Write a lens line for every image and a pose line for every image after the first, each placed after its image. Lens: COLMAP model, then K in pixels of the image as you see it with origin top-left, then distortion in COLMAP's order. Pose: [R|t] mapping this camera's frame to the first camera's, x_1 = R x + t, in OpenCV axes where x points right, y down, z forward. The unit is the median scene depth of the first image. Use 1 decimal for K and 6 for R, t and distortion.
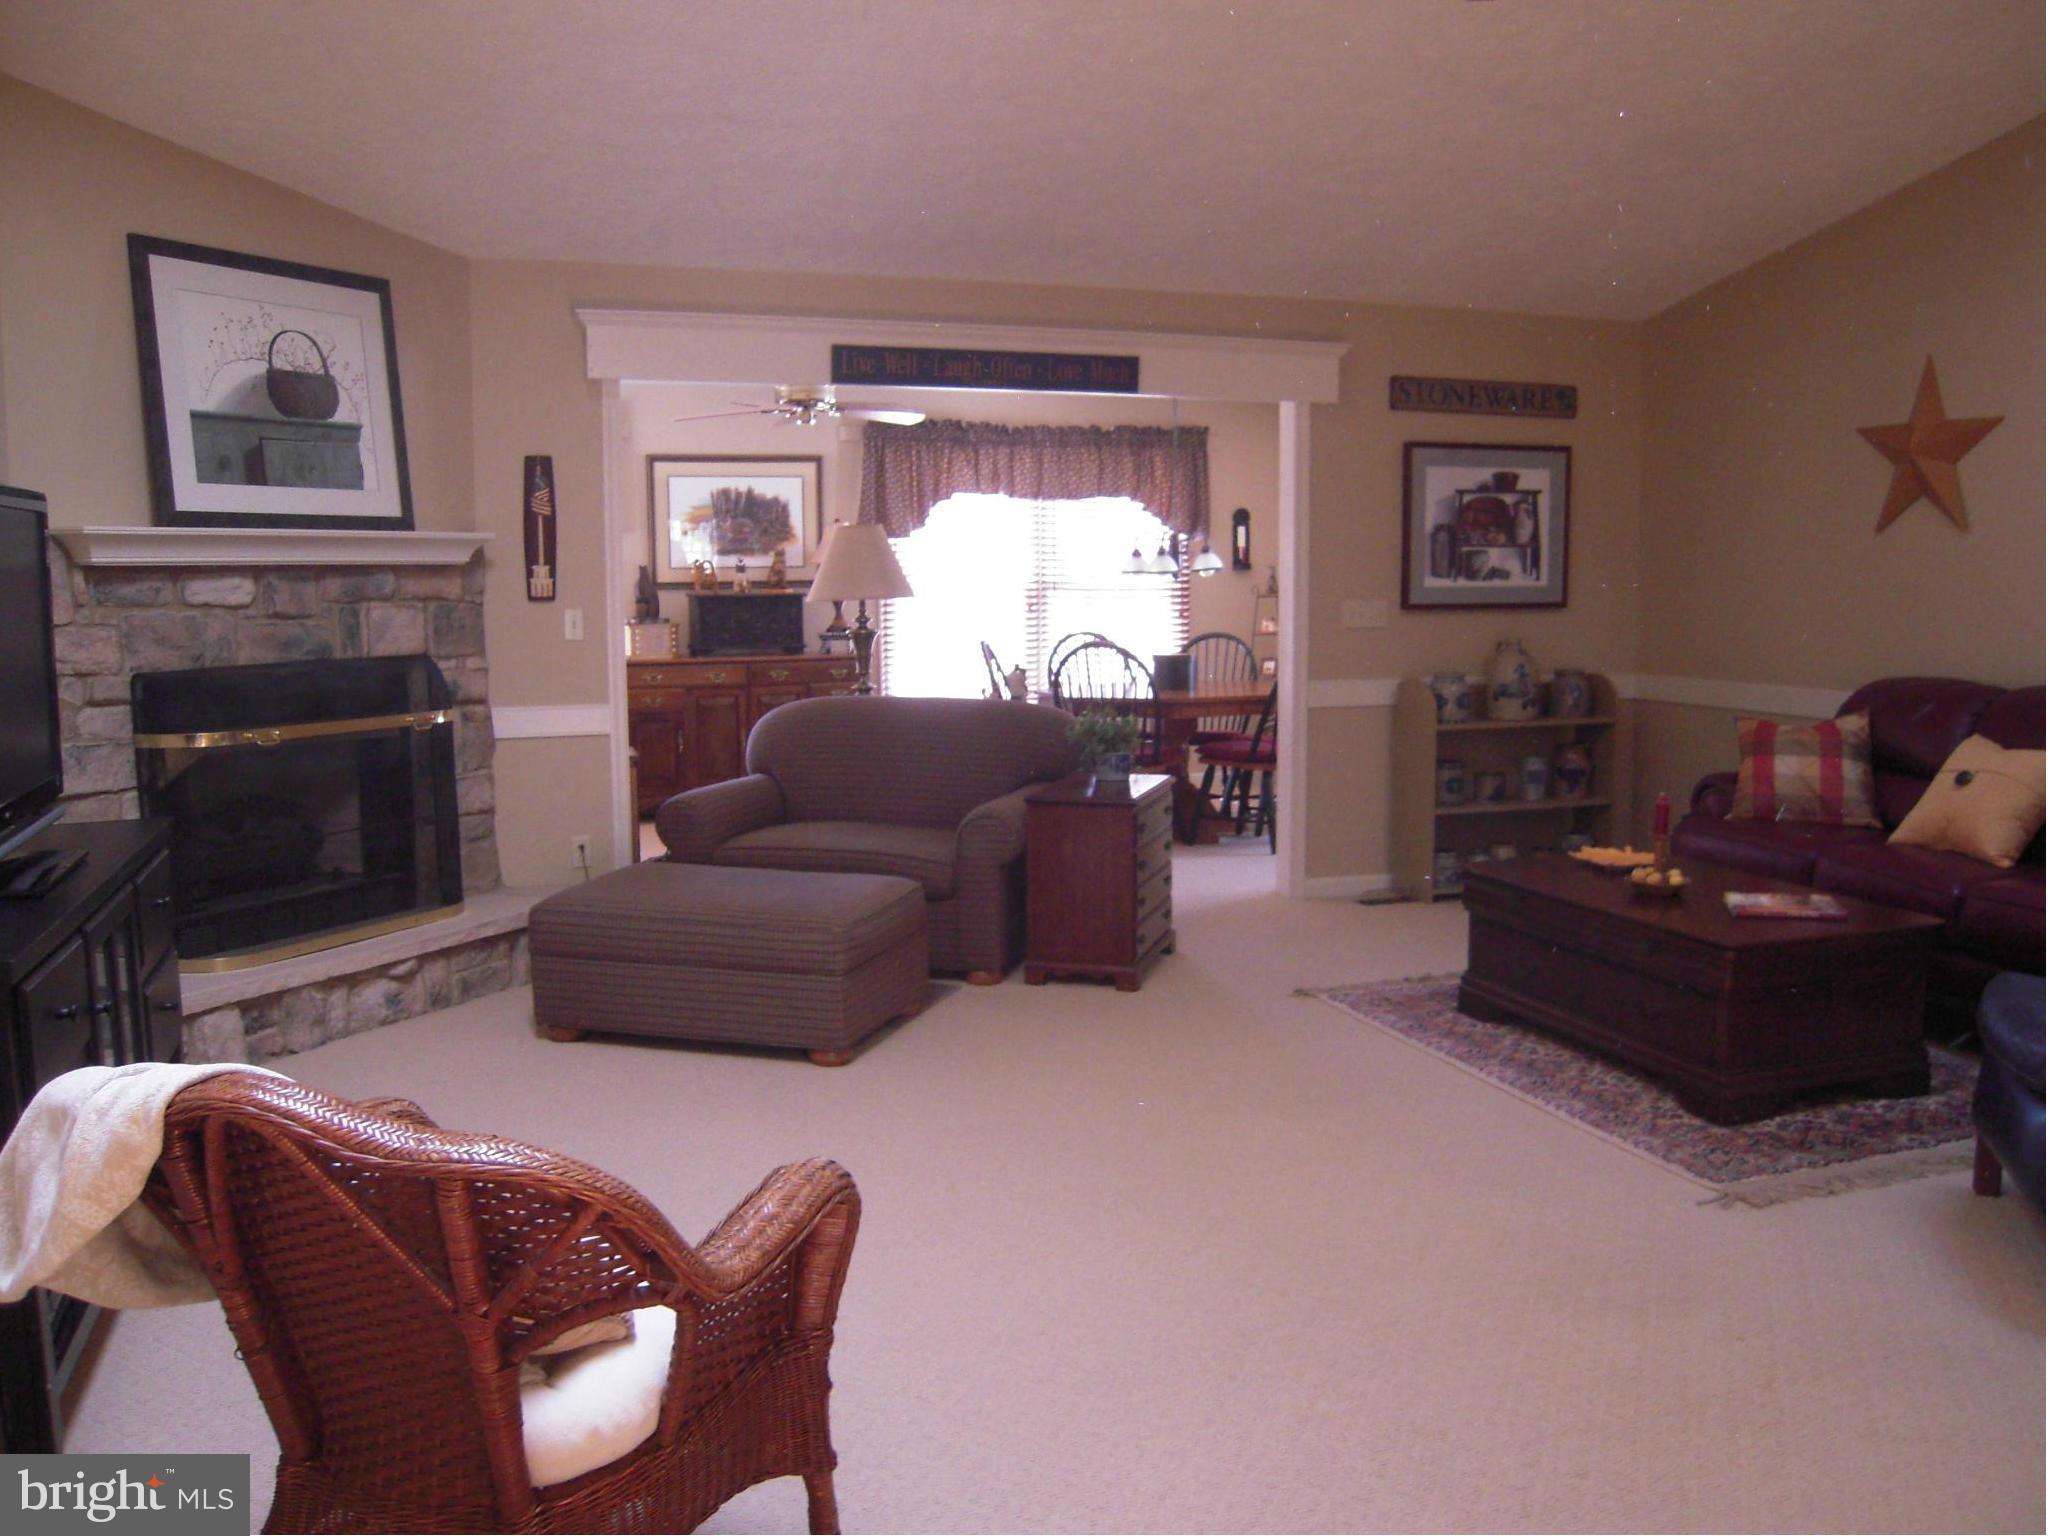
lens RADIAL K [[1701.8, 0, 1041.9], [0, 1701.8, 756.6], [0, 0, 1]] dist [-0.115903, 0.051074]
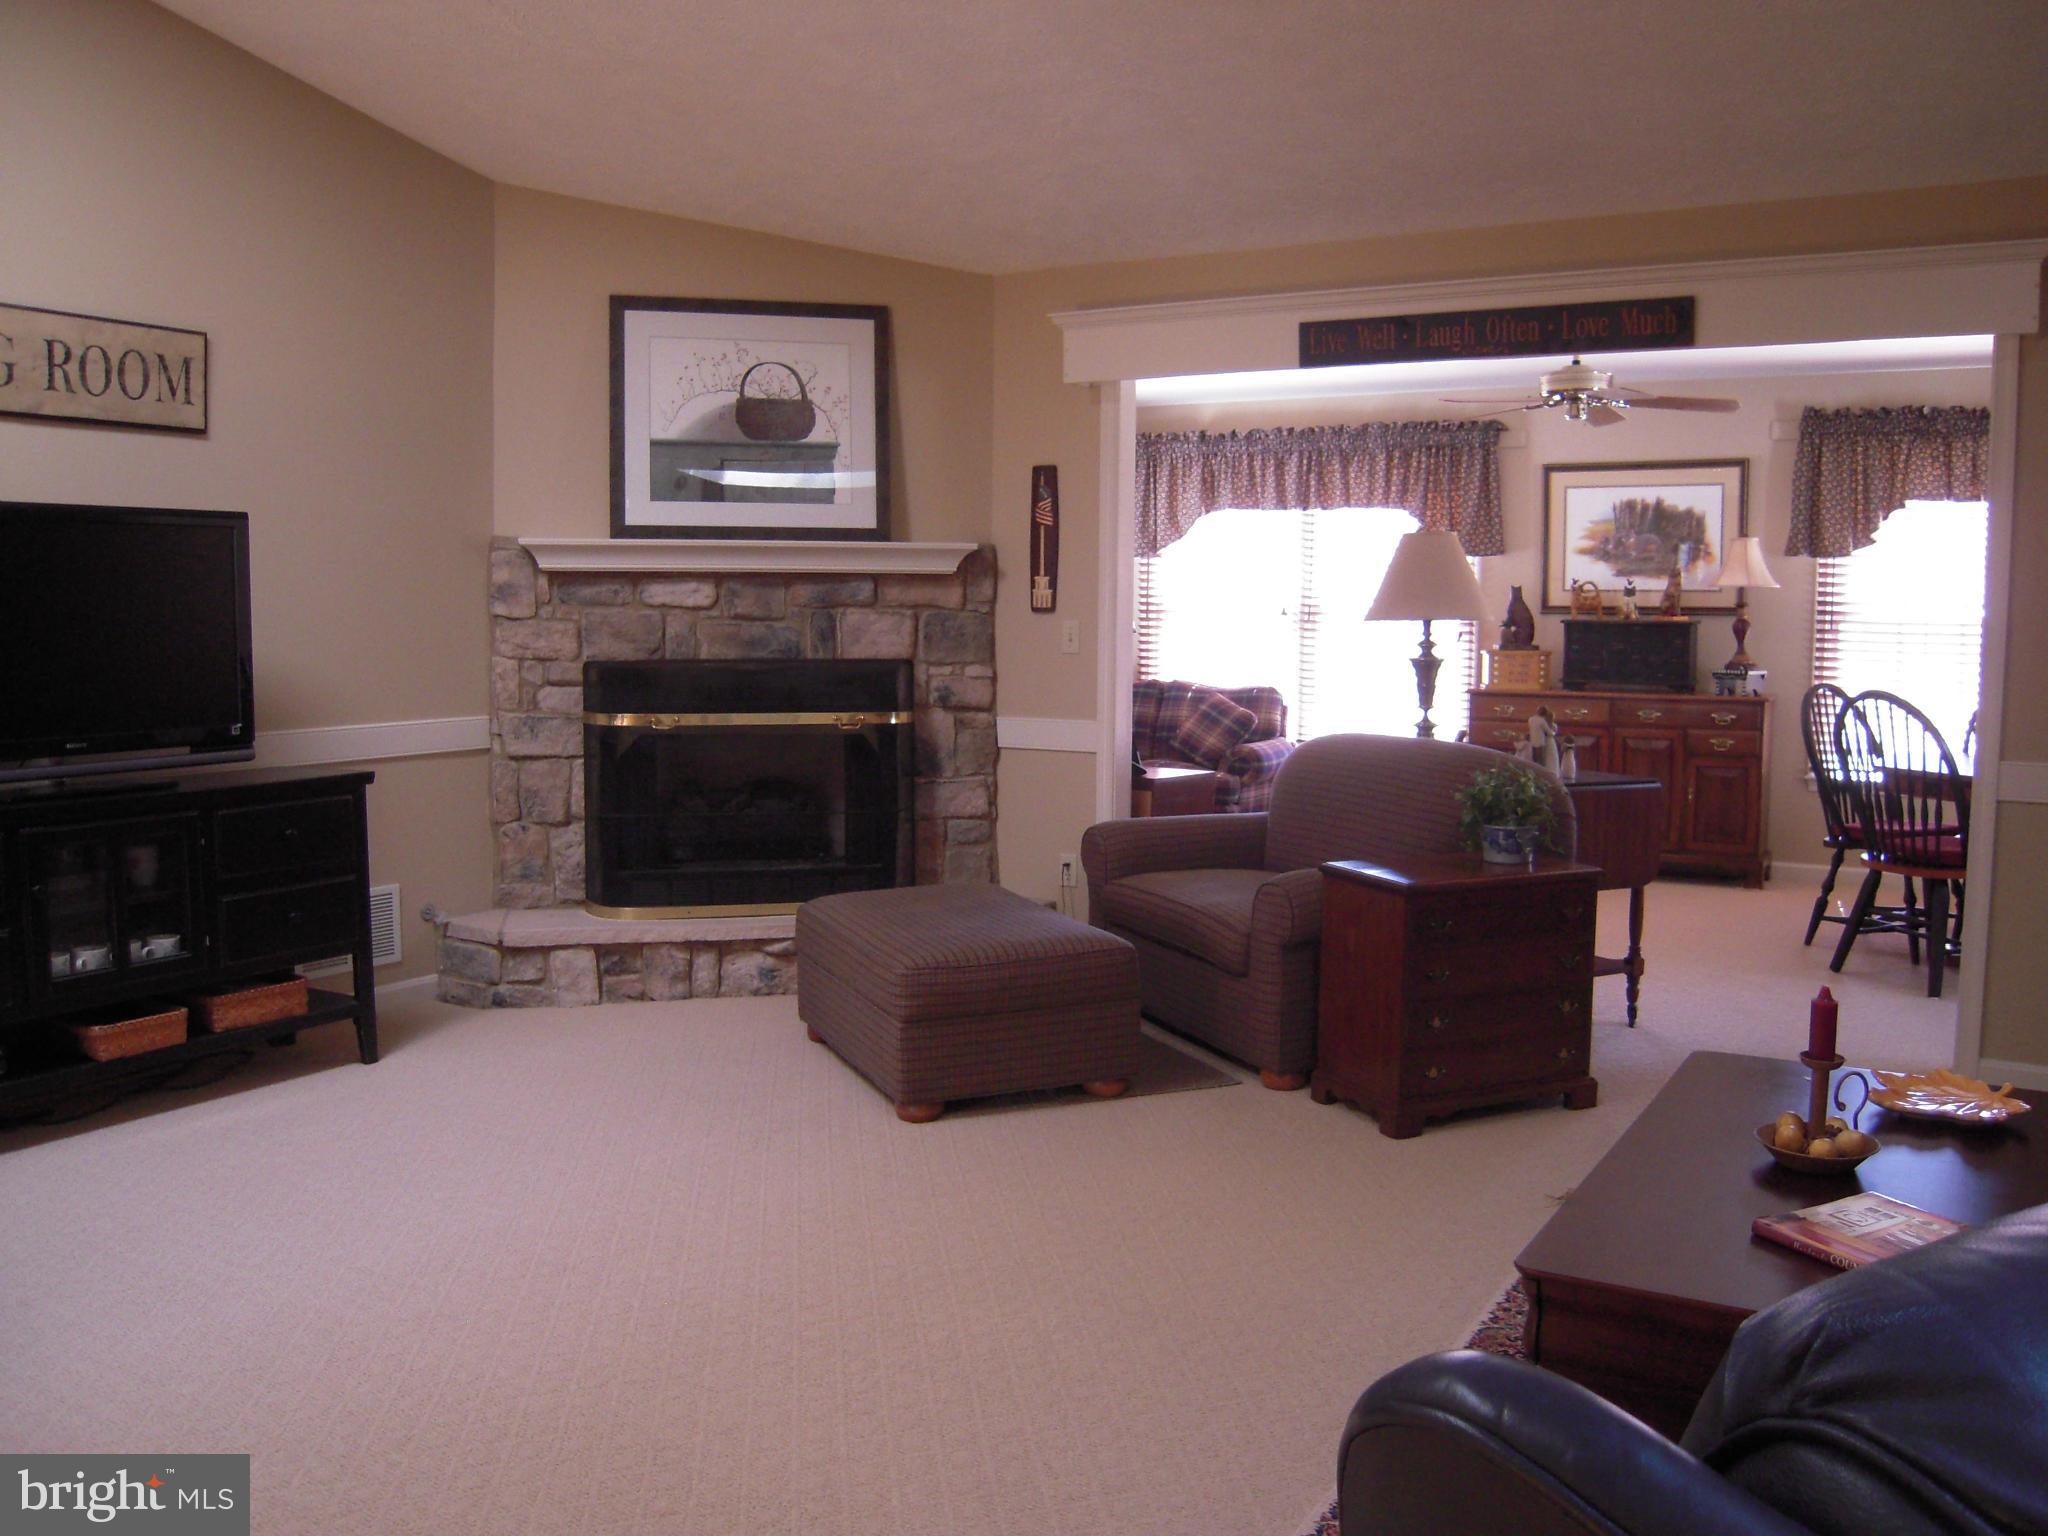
lens RADIAL K [[1701.8, 0, 1041.9], [0, 1701.8, 756.6], [0, 0, 1]] dist [-0.115903, 0.051074]
pose [[0.644988, 0.077154, -0.760288, 0.479106], [-0.092037, 0.995491, 0.022943, -0.031398], [0.758630, 0.055177, 0.649181, 0.363099]]
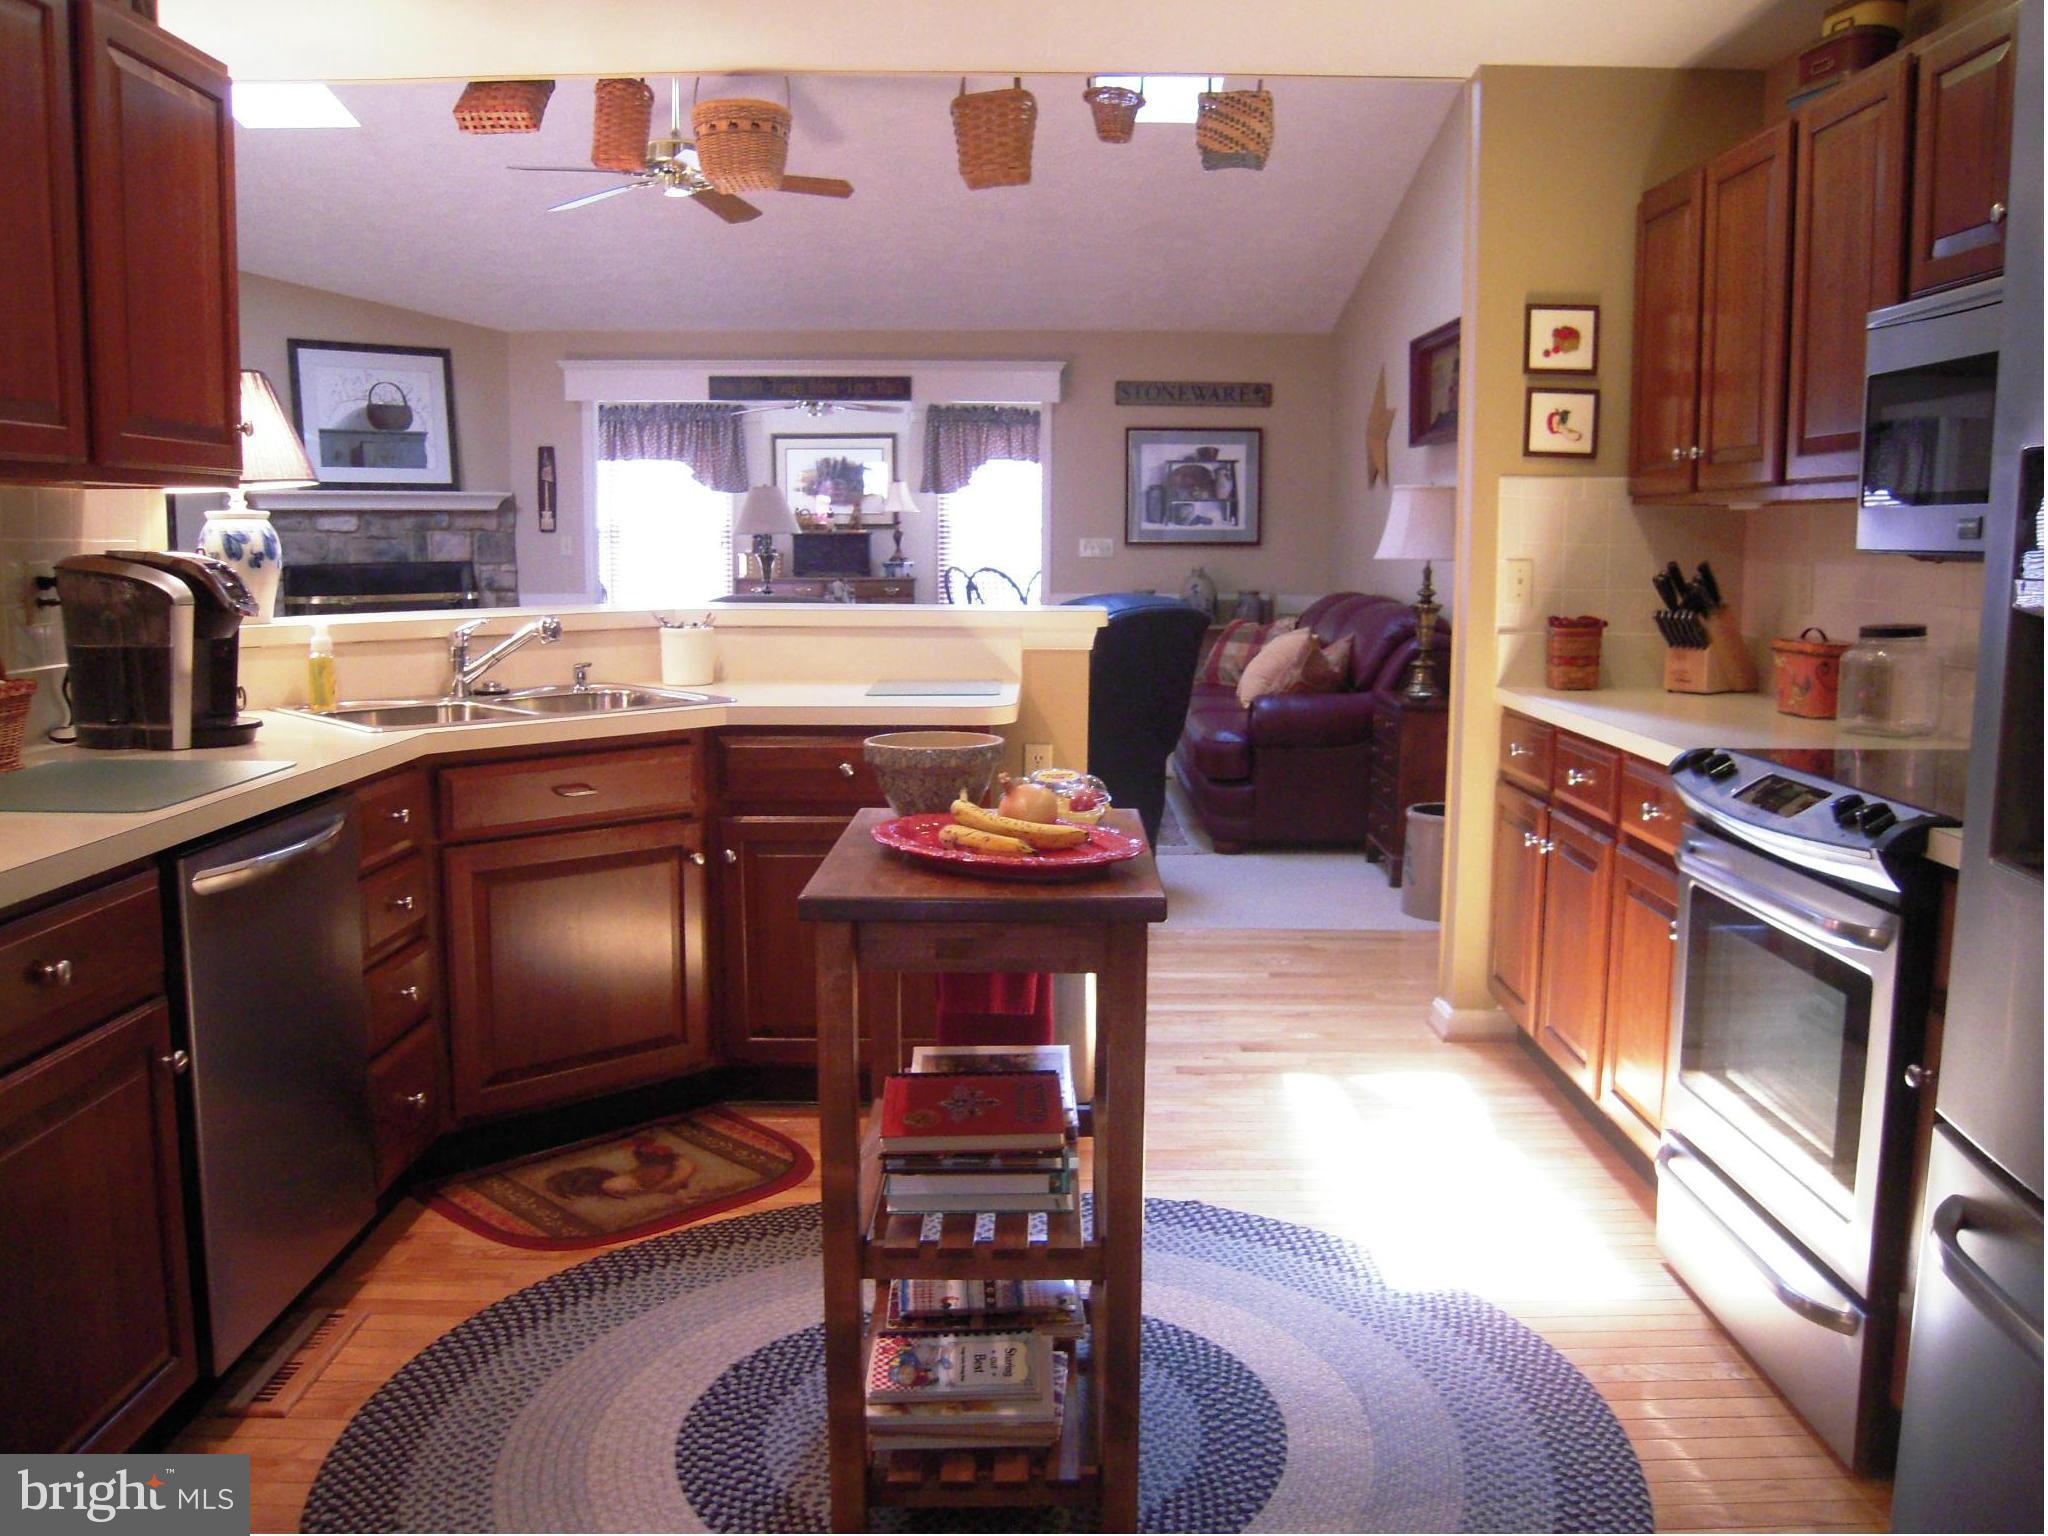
lens RADIAL K [[1701.8, 0, 1041.9], [0, 1701.8, 756.6], [0, 0, 1]] dist [-0.115903, 0.051074]
pose [[0.946145, 0.053261, -0.319333, 0.743543], [-0.044510, 0.998408, 0.034646, 0.053711], [0.320670, -0.018567, 0.947009, -0.459783]]
